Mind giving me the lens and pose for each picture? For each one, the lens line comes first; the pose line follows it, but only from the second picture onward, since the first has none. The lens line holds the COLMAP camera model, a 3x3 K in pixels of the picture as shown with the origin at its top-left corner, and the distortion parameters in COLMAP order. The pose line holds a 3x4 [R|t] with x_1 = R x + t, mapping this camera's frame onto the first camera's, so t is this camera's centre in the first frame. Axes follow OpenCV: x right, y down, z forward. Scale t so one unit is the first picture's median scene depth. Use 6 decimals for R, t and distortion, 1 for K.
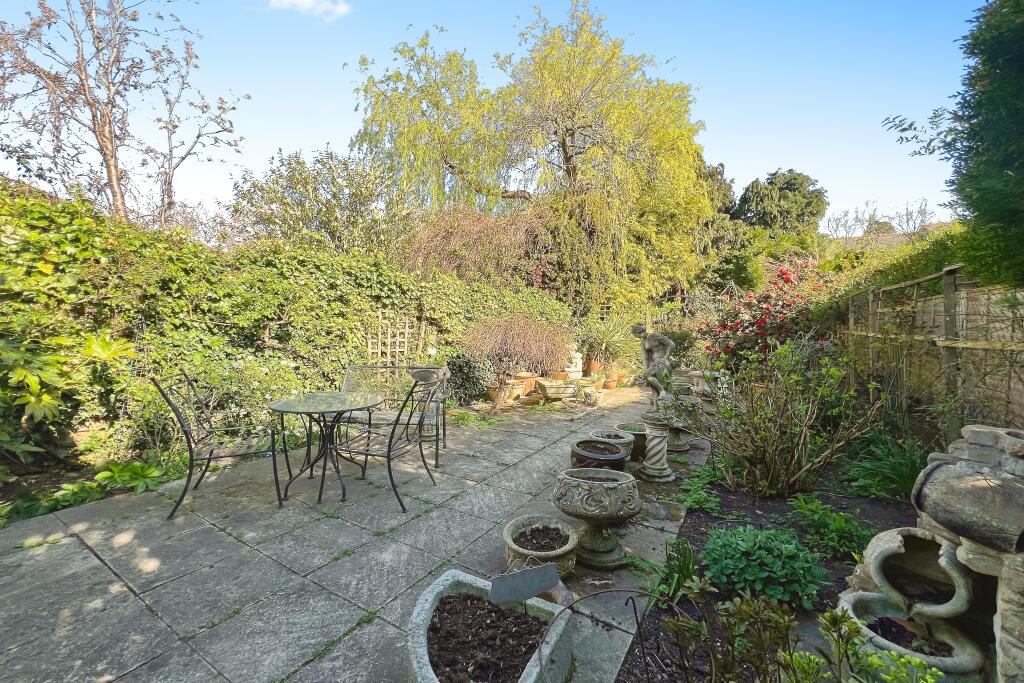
lens RADIAL K [[413.6, 0, 512.0], [0, 413.6, 341.5], [0, 0, 1]] dist [-0.000139, 0.000115]
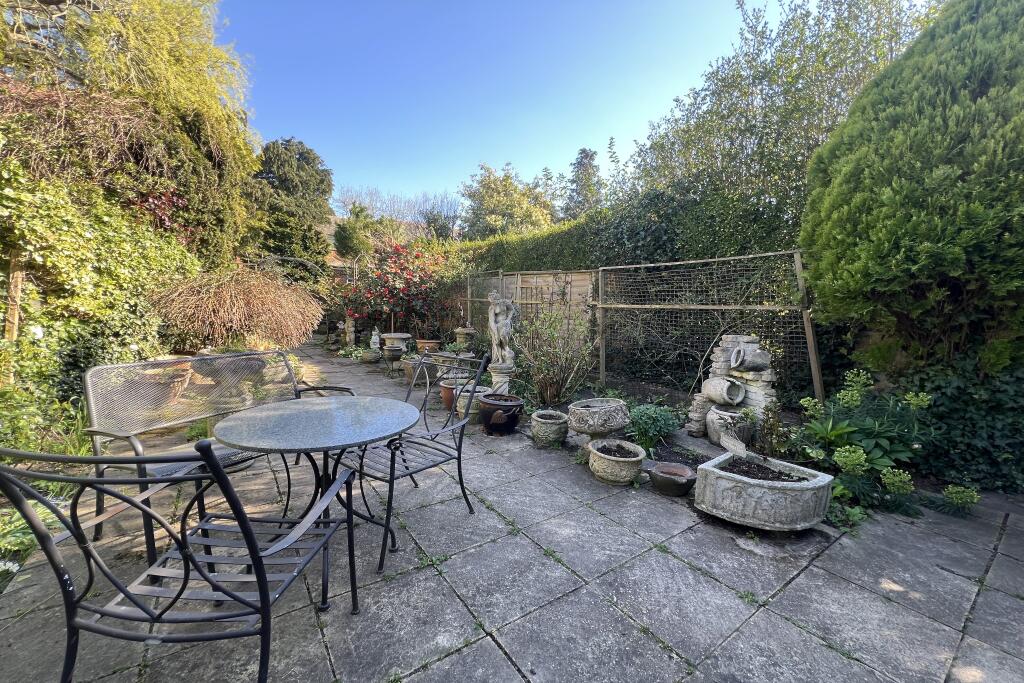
lens RADIAL K [[413.6, 0, 512.0], [0, 413.6, 341.5], [0, 0, 1]] dist [-0.000139, 0.000115]
pose [[0.373581, -0.094575, 0.922763, -0.157042], [0.015817, 0.995294, 0.095606, -0.002401], [-0.927463, -0.021121, 0.373319, 0.104197]]
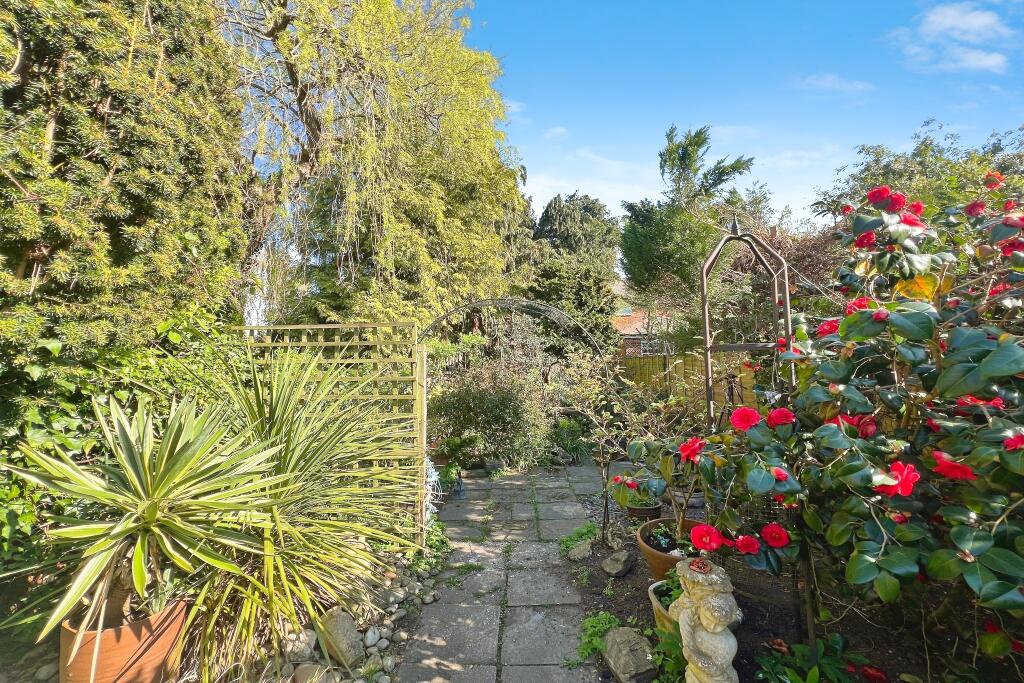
lens RADIAL K [[385.3, 0, 512.0], [0, 385.3, 341.5], [0, 0, 1]] dist [0.000602, 0.000056]
pose [[0.879133, 0.011238, 0.476445, 0.138961], [0.037763, 0.994936, -0.093147, -0.024757], [-0.475079, 0.099881, 0.874256, 0.395656]]
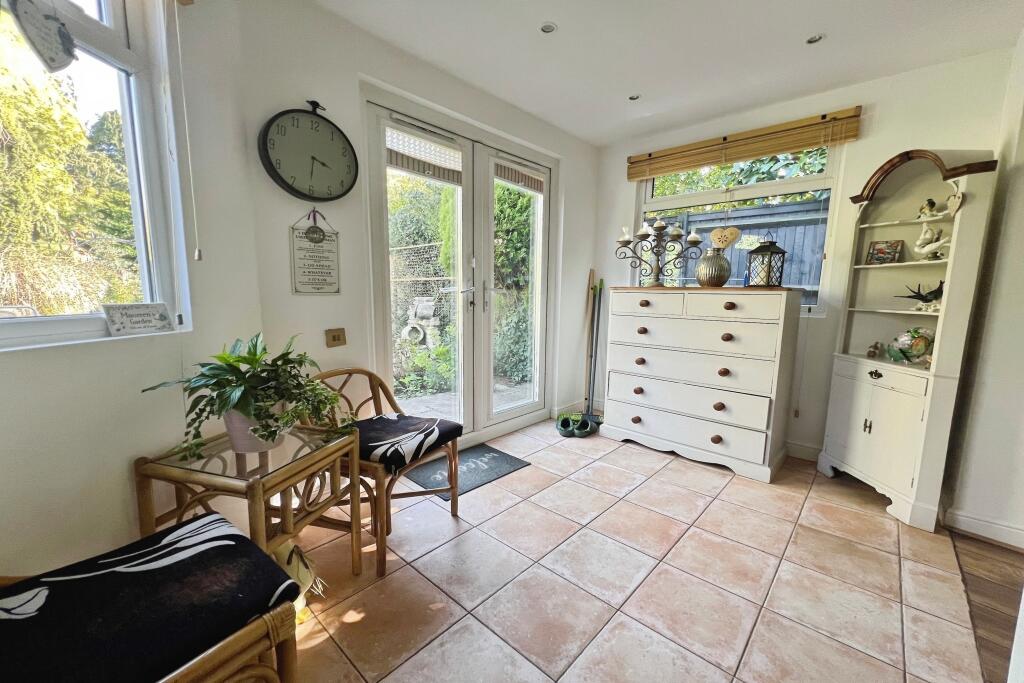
lens RADIAL K [[413.6, 0, 512.0], [0, 413.6, 341.5], [0, 0, 1]] dist [-0.000139, 0.000115]
pose [[0.188907, -0.132363, 0.973033, -0.205627], [0.016983, 0.991166, 0.131532, 0.007165], [-0.981848, -0.008323, 0.189486, -0.038014]]
